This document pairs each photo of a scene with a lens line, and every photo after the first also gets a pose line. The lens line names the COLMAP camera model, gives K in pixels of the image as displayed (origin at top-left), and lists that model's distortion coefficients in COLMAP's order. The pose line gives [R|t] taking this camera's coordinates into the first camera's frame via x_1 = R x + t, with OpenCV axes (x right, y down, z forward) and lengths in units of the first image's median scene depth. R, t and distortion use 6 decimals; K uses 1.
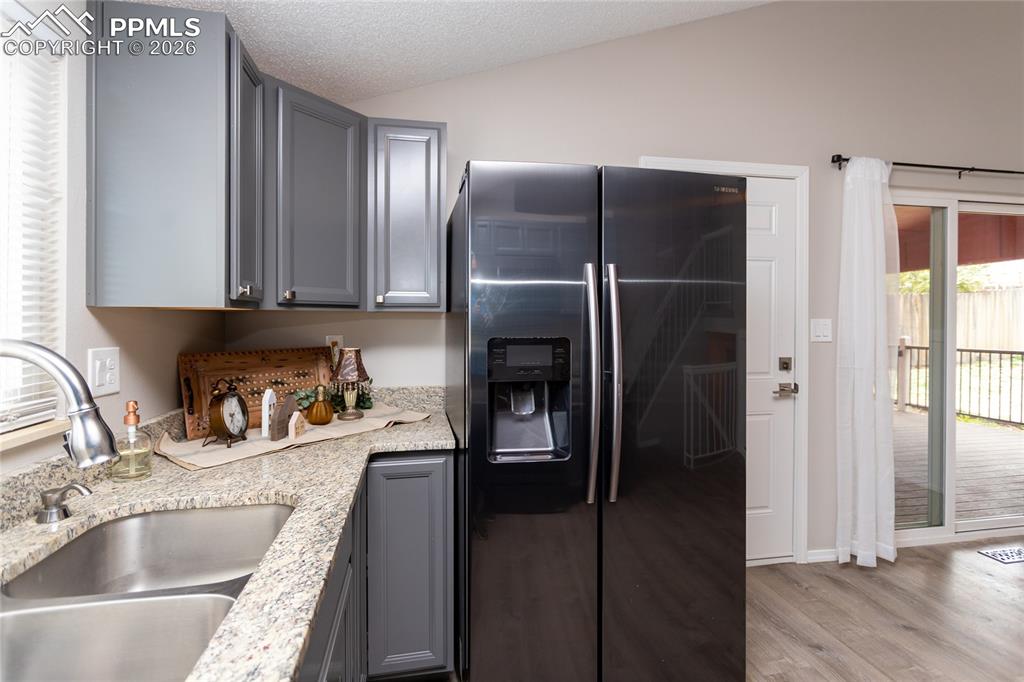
lens RADIAL K [[502.3, 0, 513.2], [0, 502.3, 319.4], [0, 0, 1]] dist [0.002886, 0.001413]
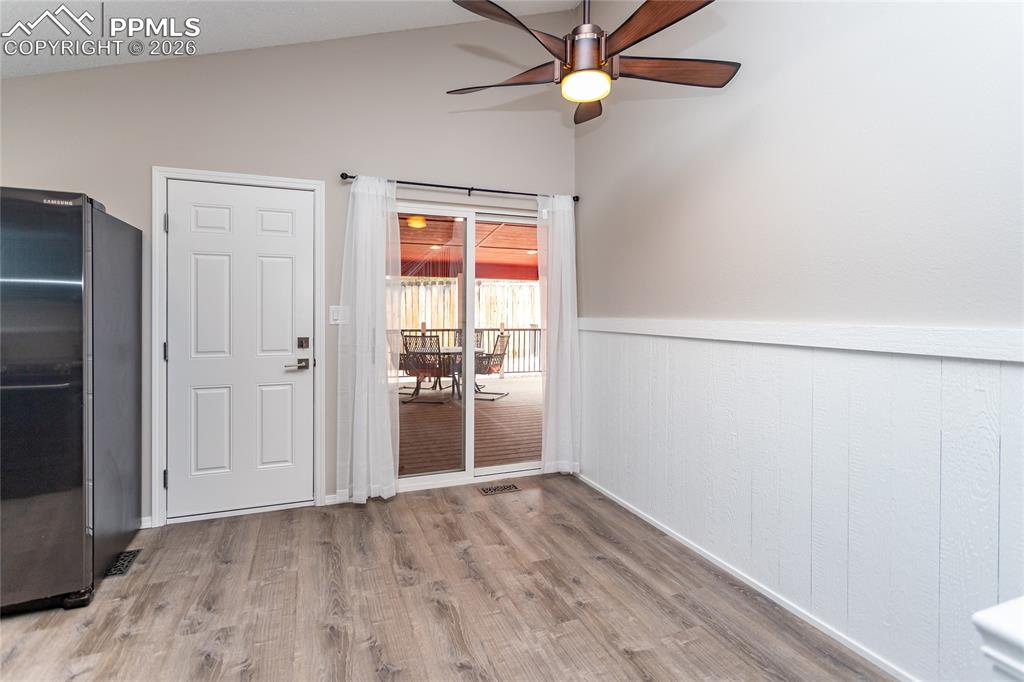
lens RADIAL K [[502.3, 0, 508.4], [0, 502.3, 313.8], [0, 0, 1]] dist [0.002886, 0.001413]
pose [[0.984910, 0.002271, 0.173051, 0.818671], [-0.002073, 0.999997, -0.001329, 0.019486], [-0.173054, 0.000950, 0.984912, -0.281869]]
